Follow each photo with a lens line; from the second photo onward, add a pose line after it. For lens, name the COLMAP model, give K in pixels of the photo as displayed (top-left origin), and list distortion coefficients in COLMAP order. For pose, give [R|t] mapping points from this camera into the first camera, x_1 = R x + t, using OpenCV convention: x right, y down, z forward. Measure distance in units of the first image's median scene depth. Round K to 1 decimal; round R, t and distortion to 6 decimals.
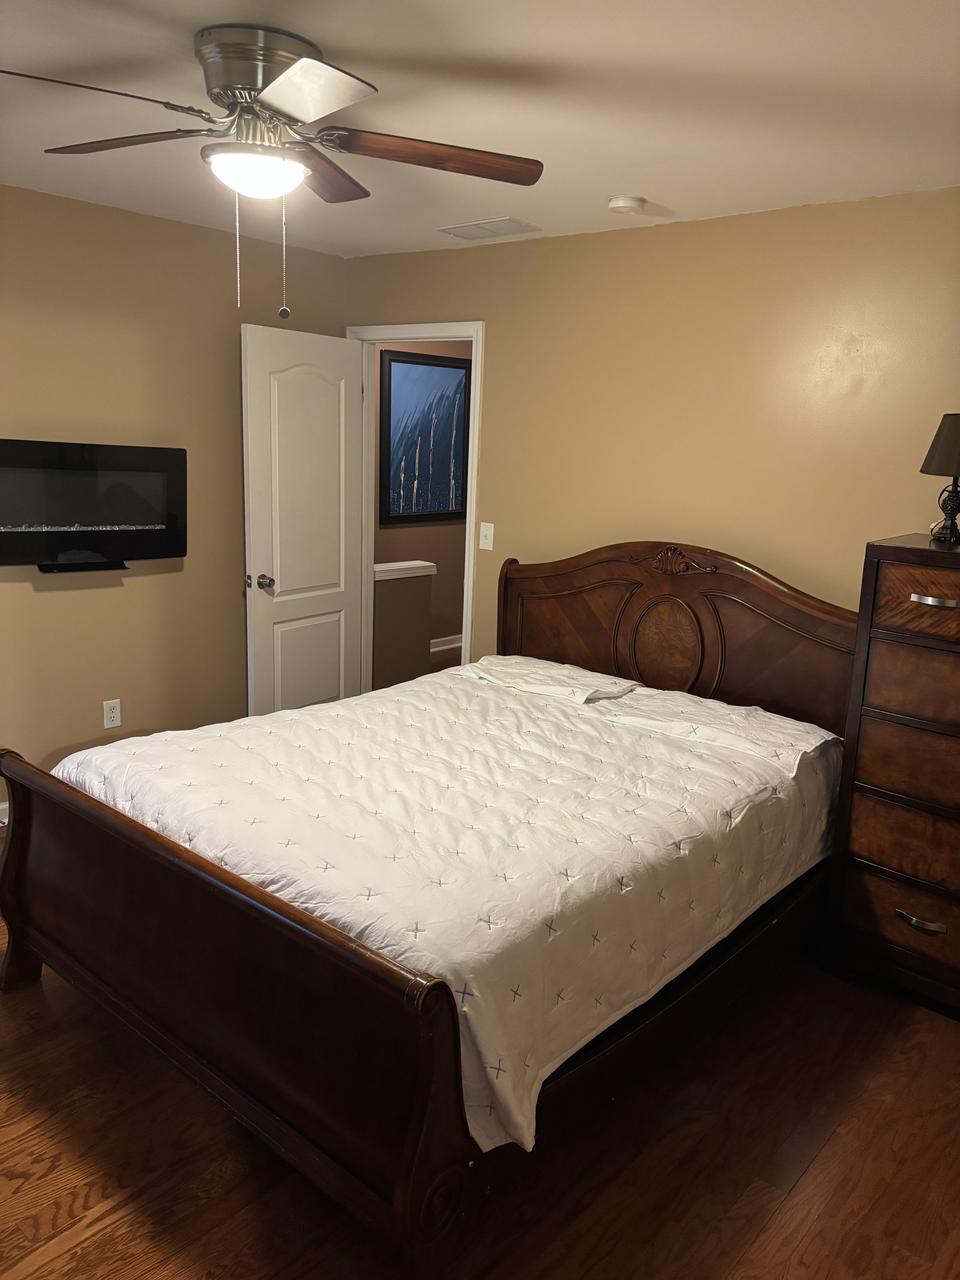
lens RADIAL K [[956.6, 0, 509.9], [0, 956.6, 636.4], [0, 0, 1]] dist [0.070951, -0.101643]
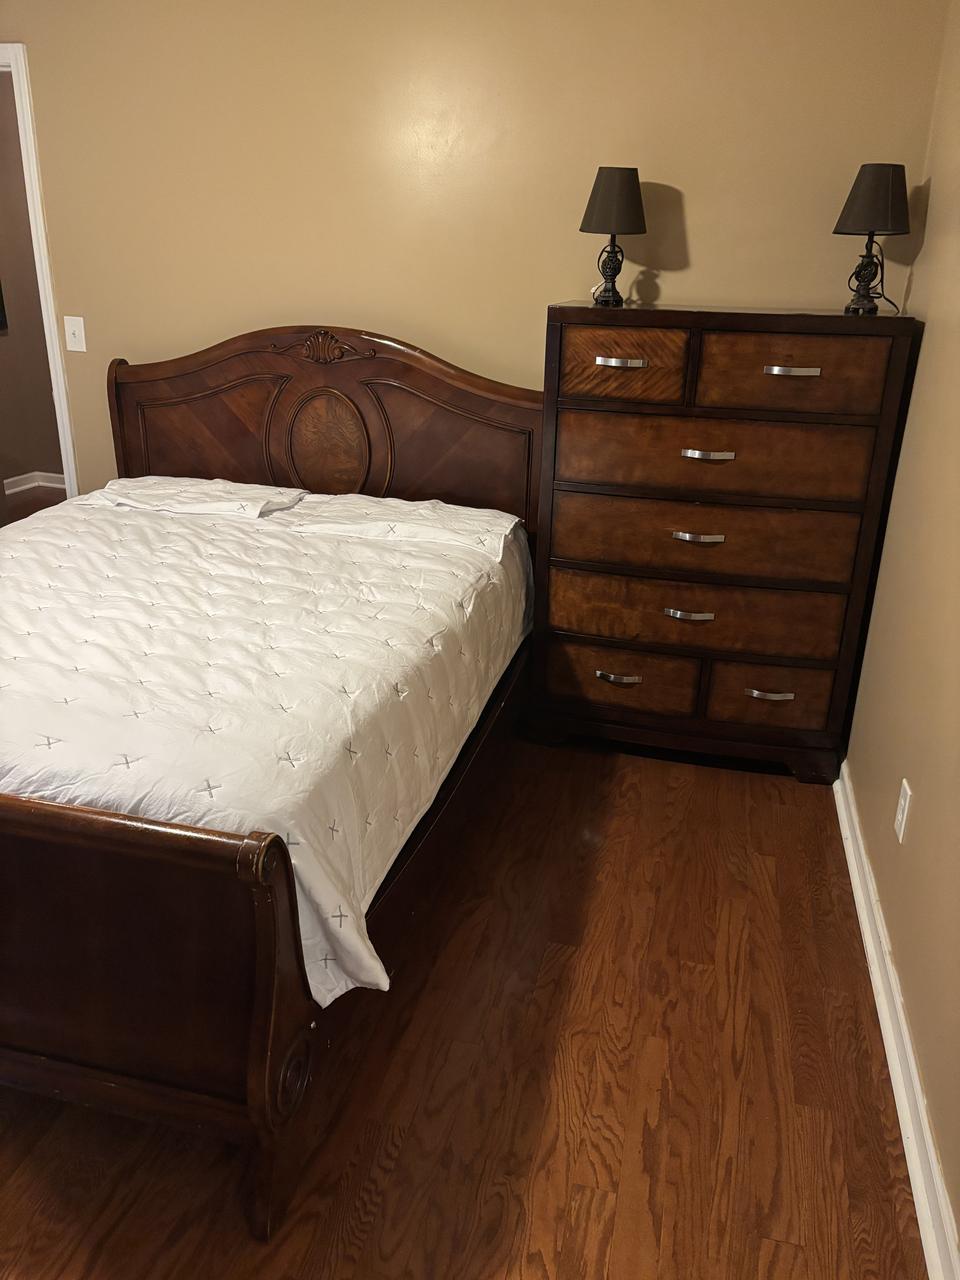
lens RADIAL K [[956.6, 0, 509.9], [0, 956.6, 636.4], [0, 0, 1]] dist [0.070951, -0.101643]
pose [[0.895692, -0.175926, 0.408395, -0.108504], [0.101534, 0.975062, 0.197347, 0.029512], [-0.432929, -0.135297, 0.891217, 0.116526]]
